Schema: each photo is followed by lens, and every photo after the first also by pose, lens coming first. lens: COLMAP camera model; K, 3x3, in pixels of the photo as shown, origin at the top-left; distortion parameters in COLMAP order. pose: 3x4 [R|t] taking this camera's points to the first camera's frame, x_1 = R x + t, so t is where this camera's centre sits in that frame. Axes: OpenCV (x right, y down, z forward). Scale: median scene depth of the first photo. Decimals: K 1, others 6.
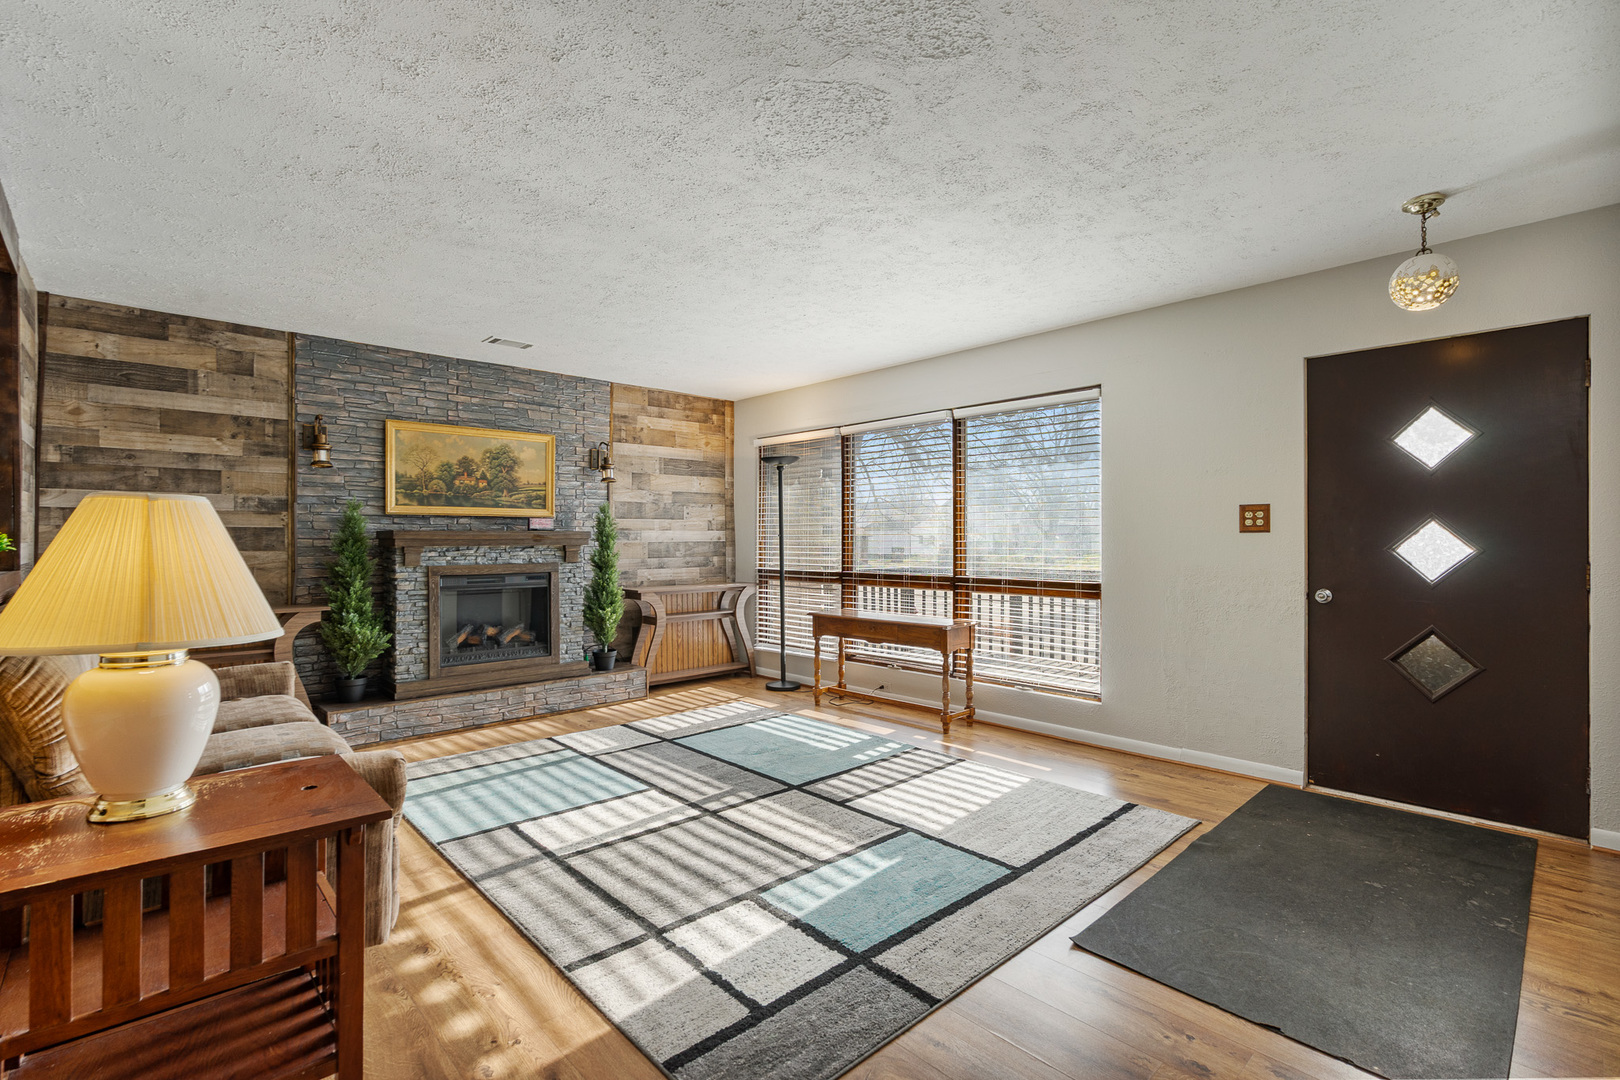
lens RADIAL K [[742.2, 0, 805.9], [0, 742.2, 533.1], [0, 0, 1]] dist [-0.002436, 0.000141]
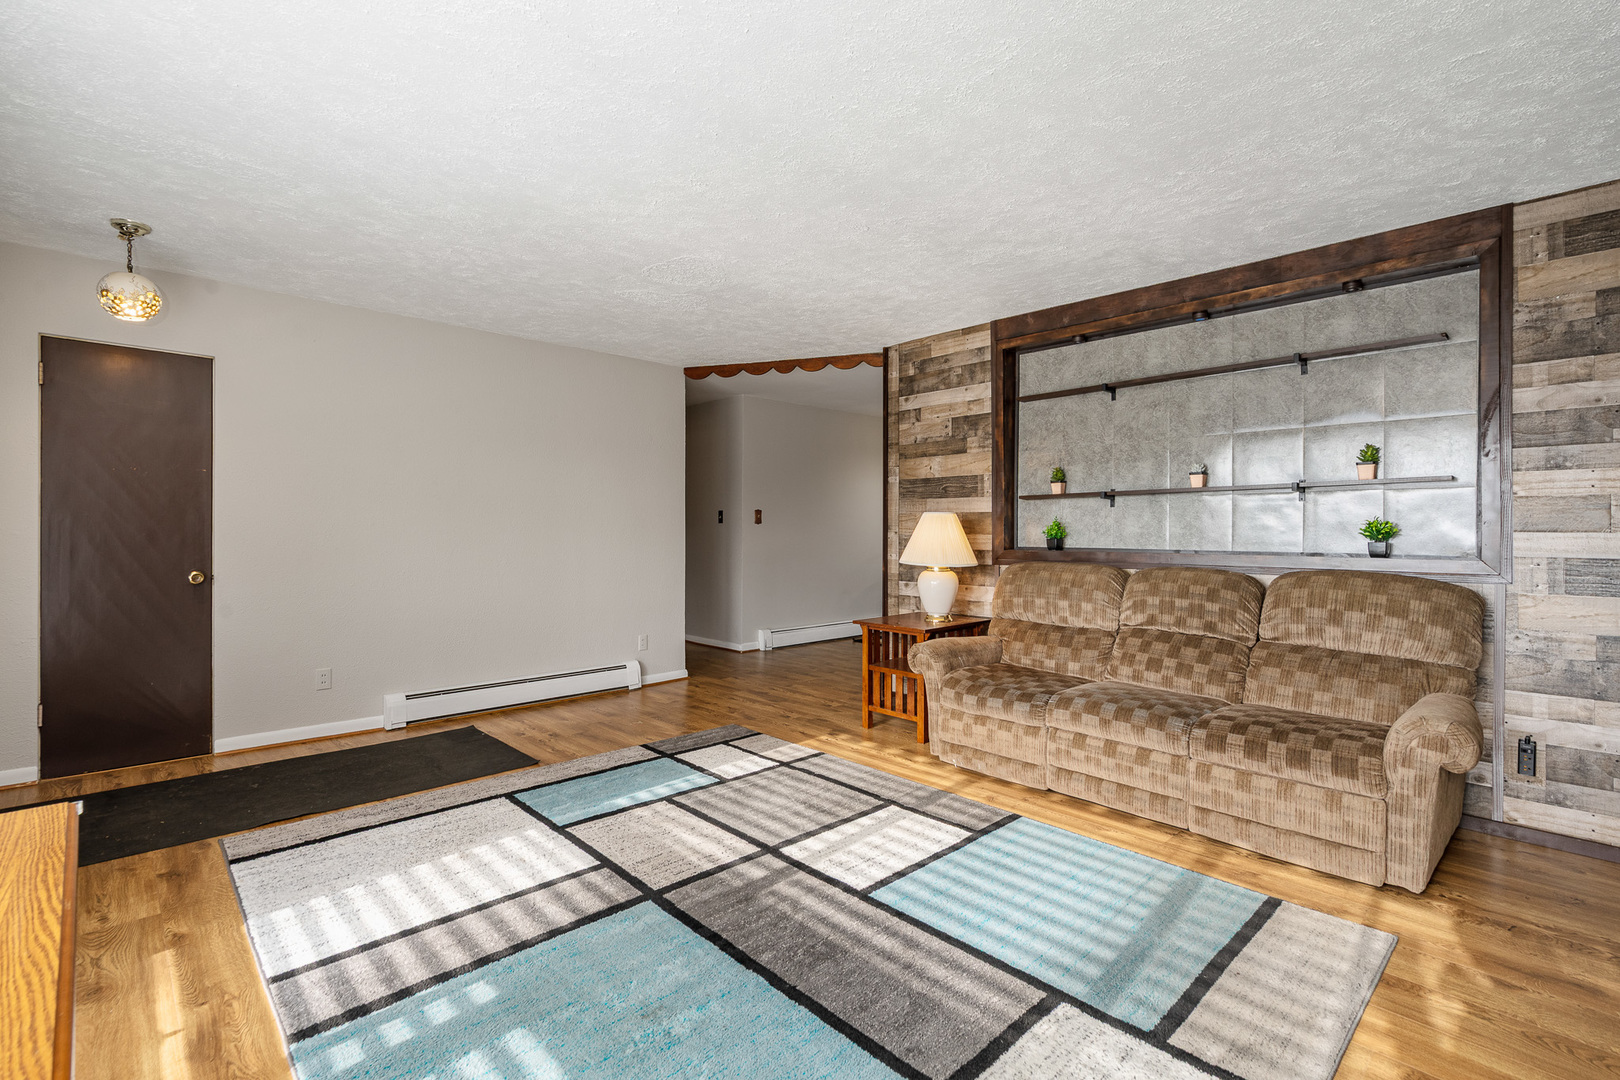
lens RADIAL K [[742.2, 0, 805.9], [0, 742.2, 533.1], [0, 0, 1]] dist [-0.002436, 0.000141]
pose [[-0.999981, -0.001550, -0.005957, -0.118681], [-0.001524, 0.999989, -0.004360, 0.014135], [0.005964, -0.004351, -0.999973, 1.367215]]
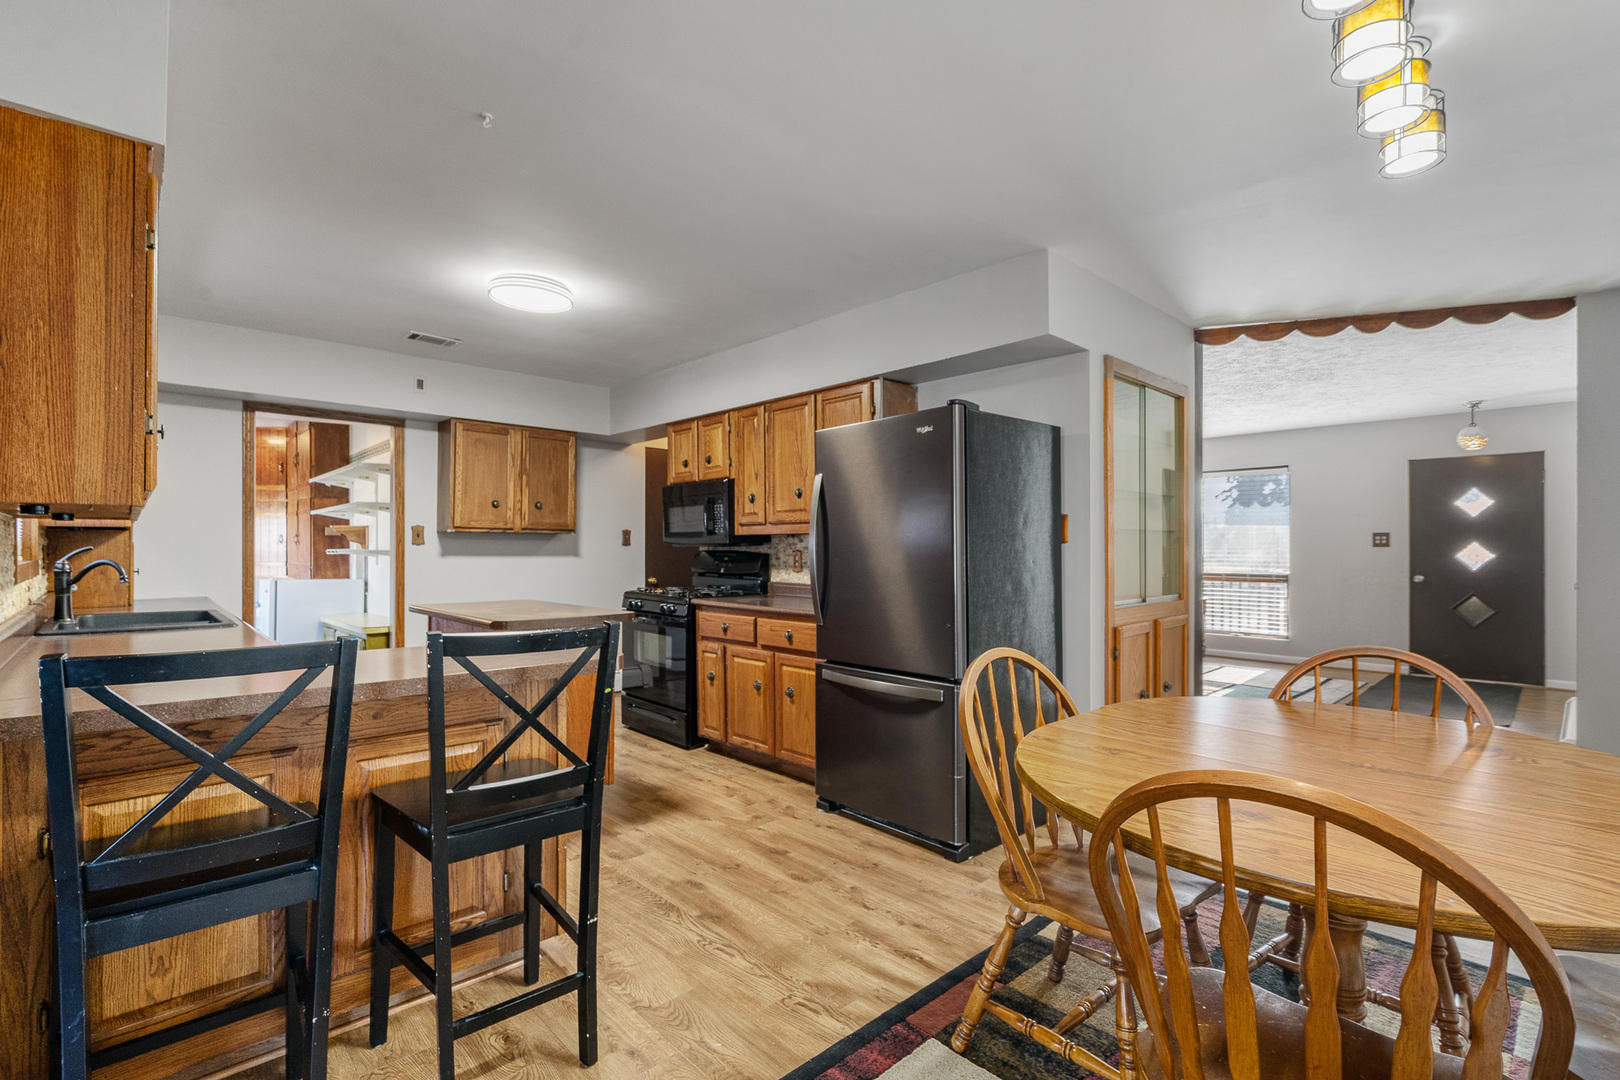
lens RADIAL K [[761.4, 0, 810.0], [0, 761.4, 540.0], [0, 0, 1]] dist [-0.002593, -0.000376]
pose [[0.999821, 0.000293, 0.018939, -0.798976], [-0.000234, 0.999995, -0.003079, -0.010672], [-0.018940, 0.003074, 0.999816, -0.830713]]
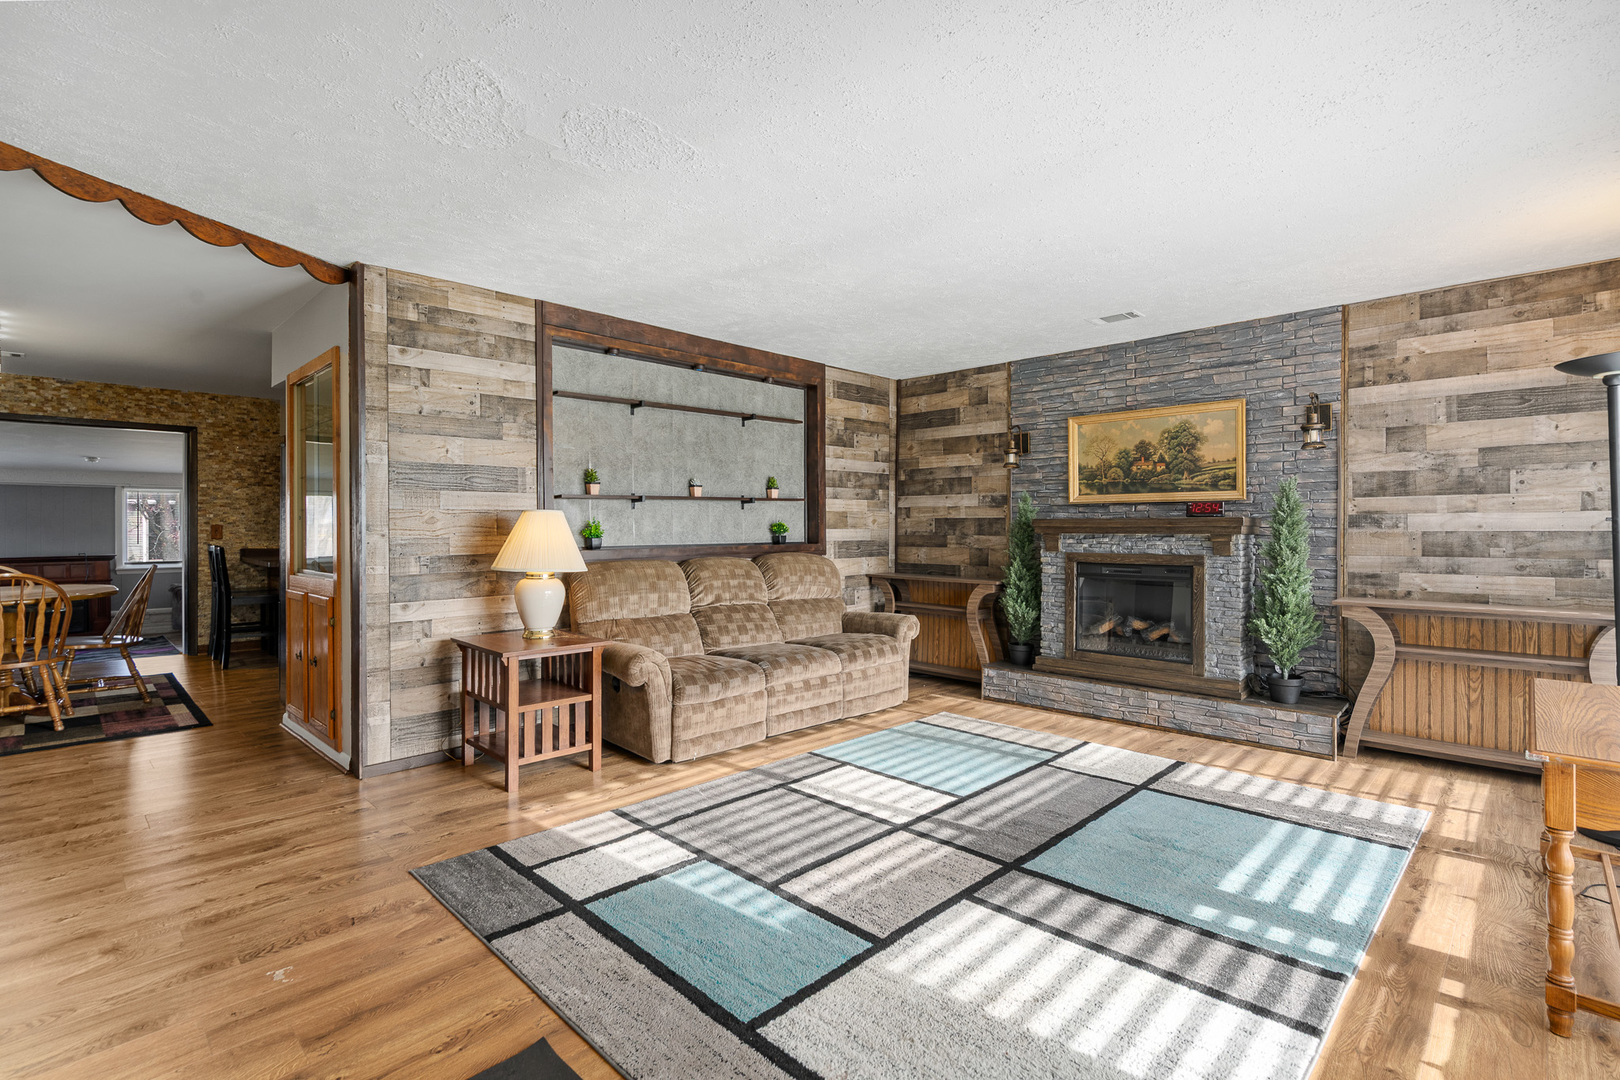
lens RADIAL K [[756.2, 0, 811.3], [0, 756.2, 528.2], [0, 0, 1]] dist [-0.015099, 0.000430]
pose [[0.041692, 0.004143, -0.999122, 0.589845], [0.009955, 0.999940, 0.004562, 0.001446], [0.999081, -0.010137, 0.041649, 0.631592]]
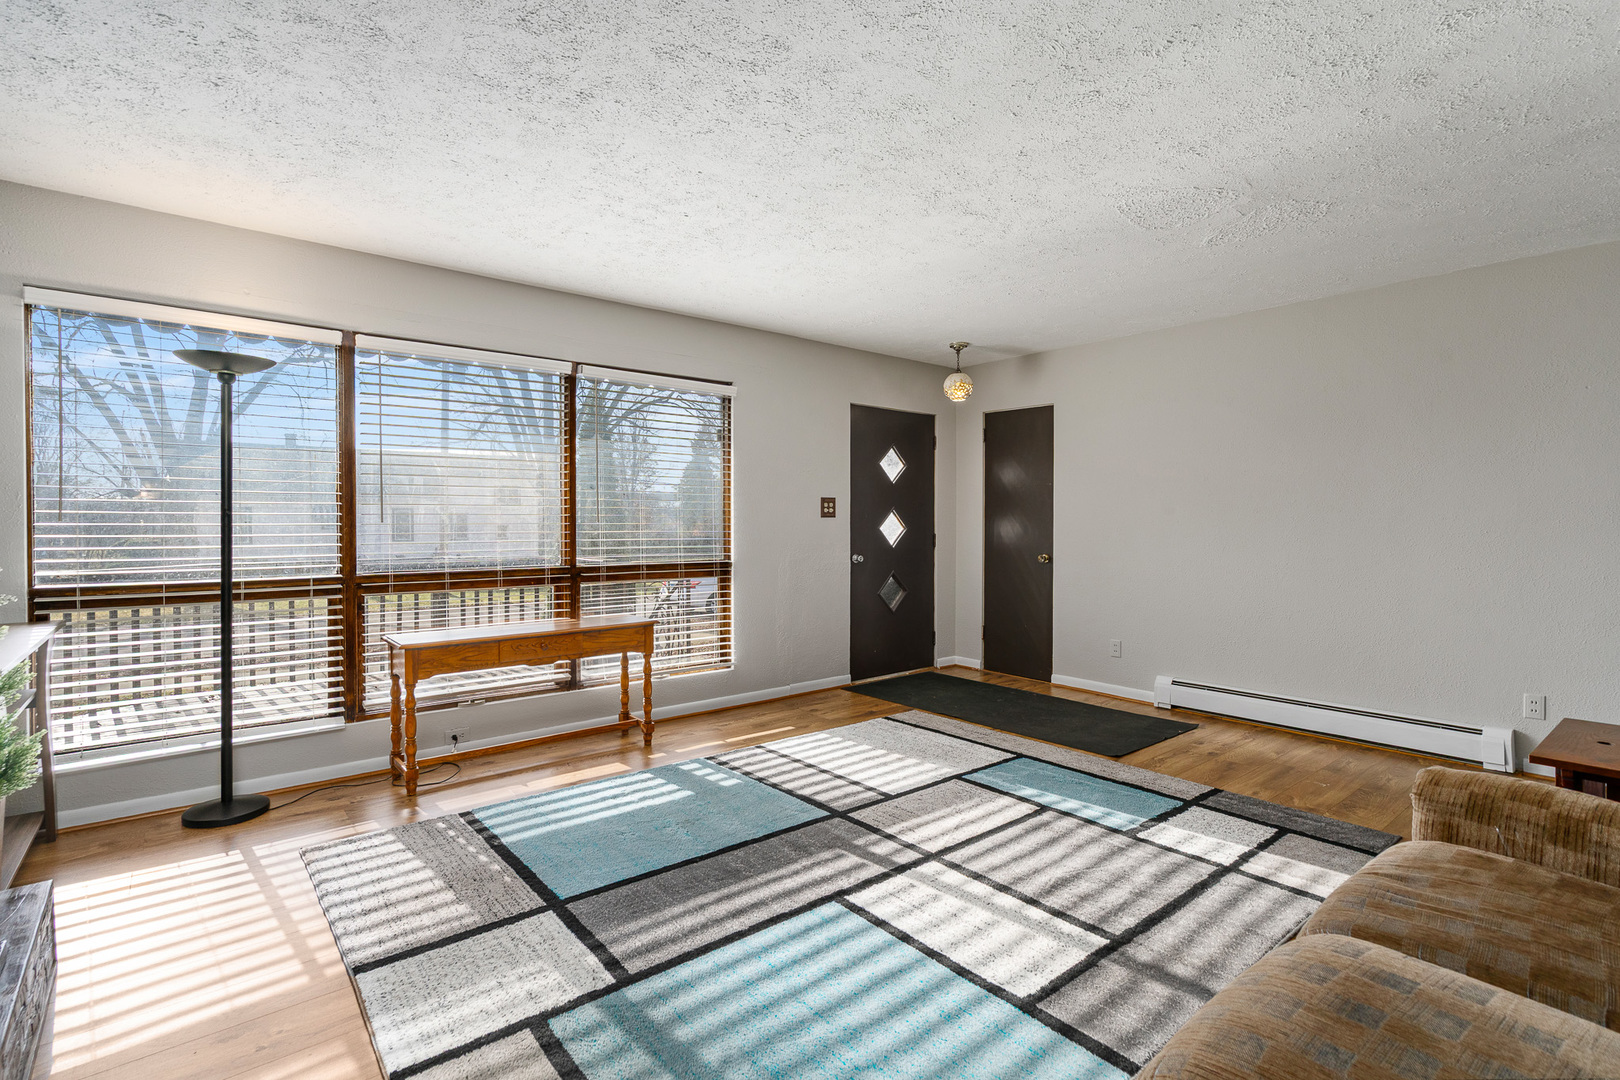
lens RADIAL K [[742.2, 0, 805.9], [0, 742.2, 533.1], [0, 0, 1]] dist [-0.002436, 0.000141]
pose [[0.068617, -0.008281, 0.997609, -0.693197], [-0.009722, 0.999913, 0.008969, 0.014354], [-0.997596, -0.010315, 0.068531, 0.802643]]
